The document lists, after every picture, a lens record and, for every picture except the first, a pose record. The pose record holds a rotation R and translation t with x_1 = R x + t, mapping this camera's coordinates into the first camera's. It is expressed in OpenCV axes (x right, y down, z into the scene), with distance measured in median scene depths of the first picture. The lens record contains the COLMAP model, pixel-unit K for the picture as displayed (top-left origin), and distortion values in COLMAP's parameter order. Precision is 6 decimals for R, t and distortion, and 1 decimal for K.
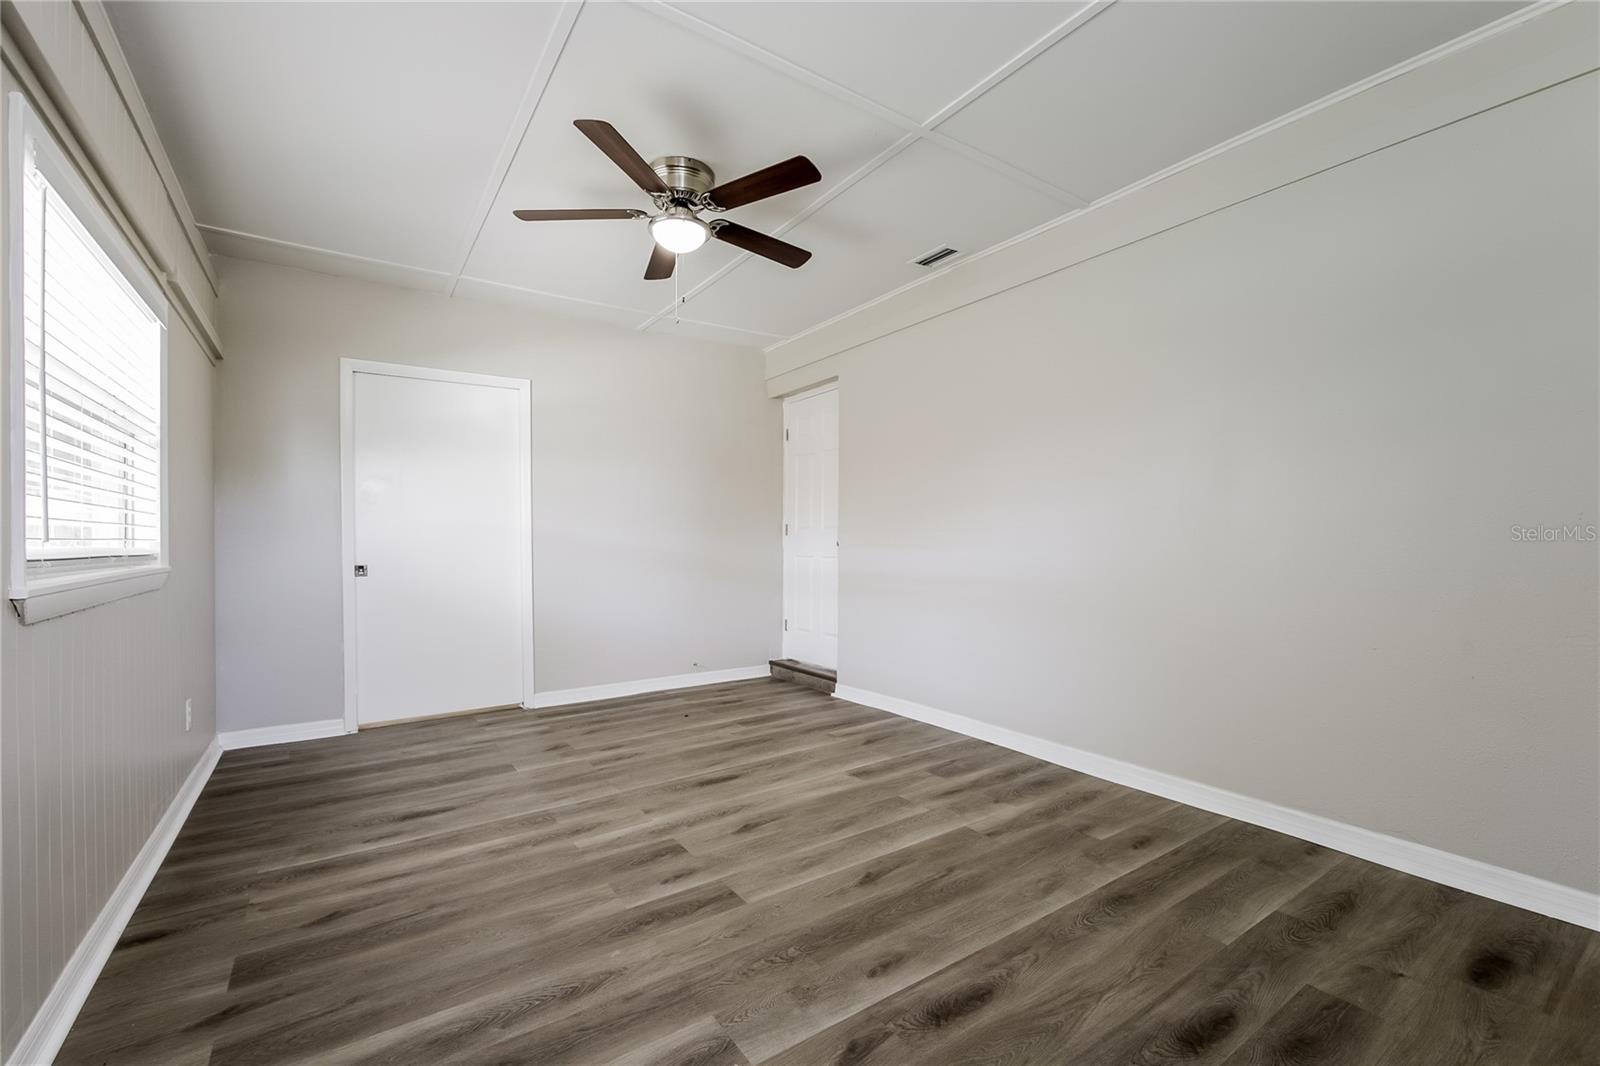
lens RADIAL K [[662.8, 0, 781.6], [0, 662.8, 547.0], [0, 0, 1]] dist [-0.003170, -0.000491]
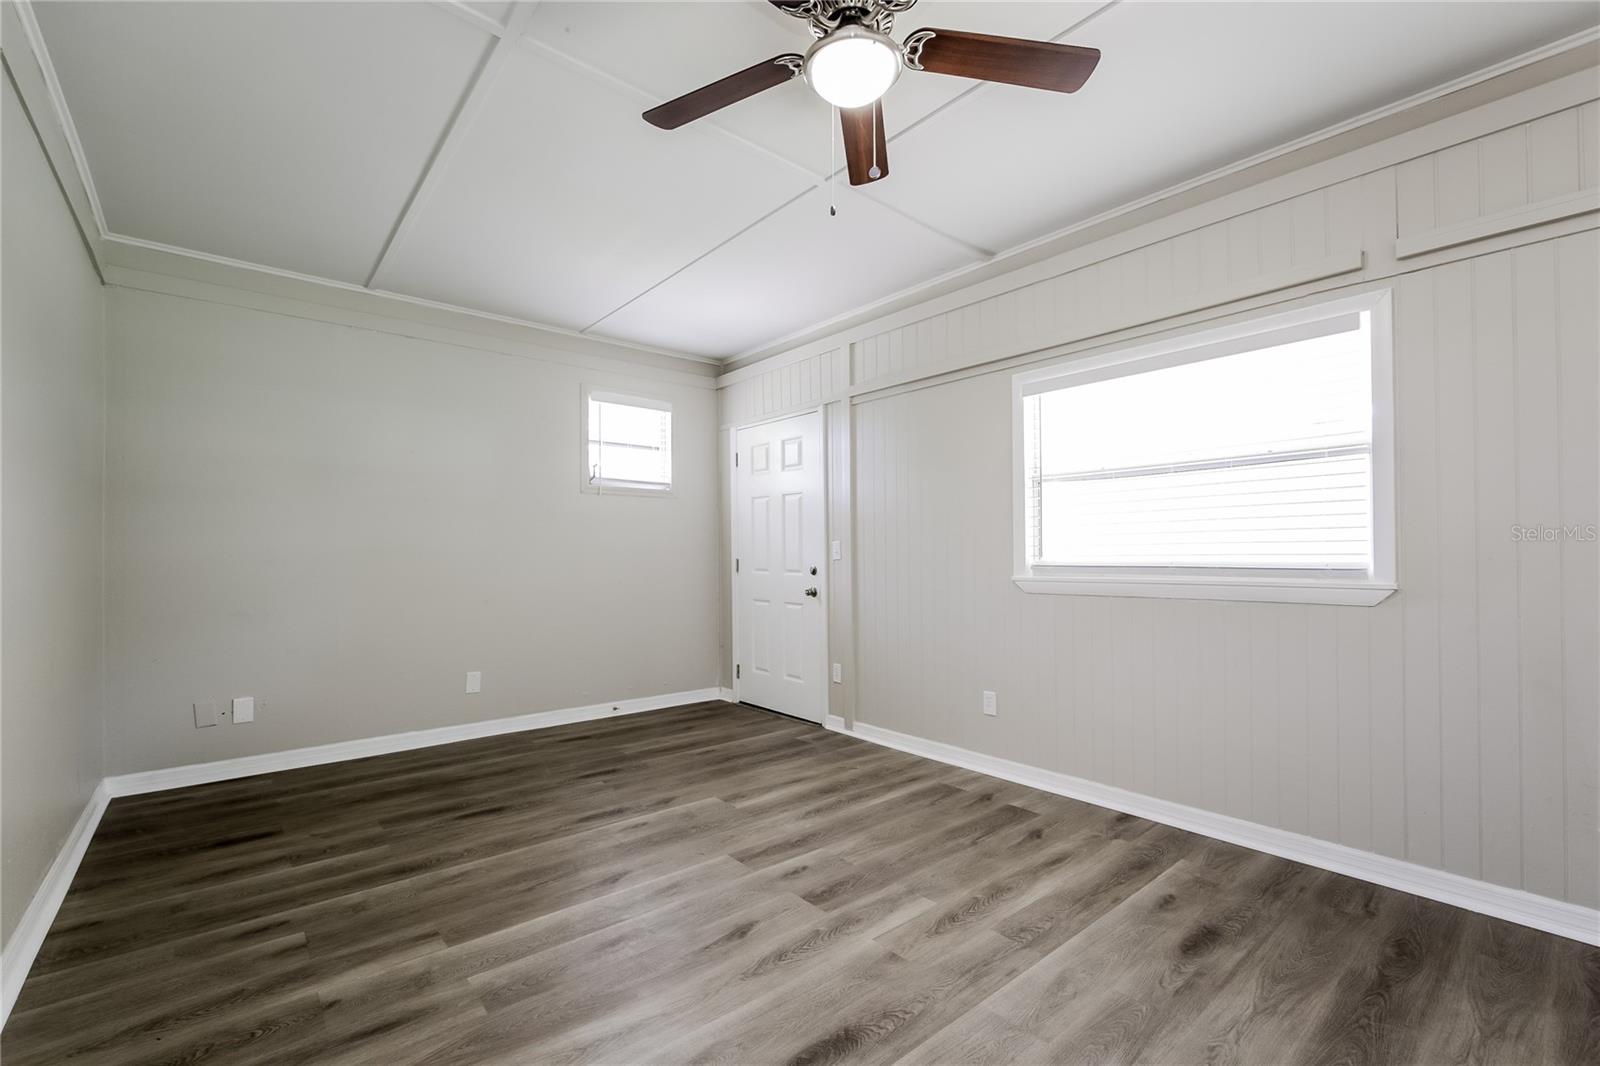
lens RADIAL K [[681.1, 0, 797.7], [0, 681.1, 555.3], [0, 0, 1]] dist [-0.002225, -0.000339]
pose [[-0.991807, 0.011065, -0.127267, -0.023503], [0.009812, 0.999897, 0.010470, -0.028326], [0.127370, 0.009136, -0.991813, 2.021354]]
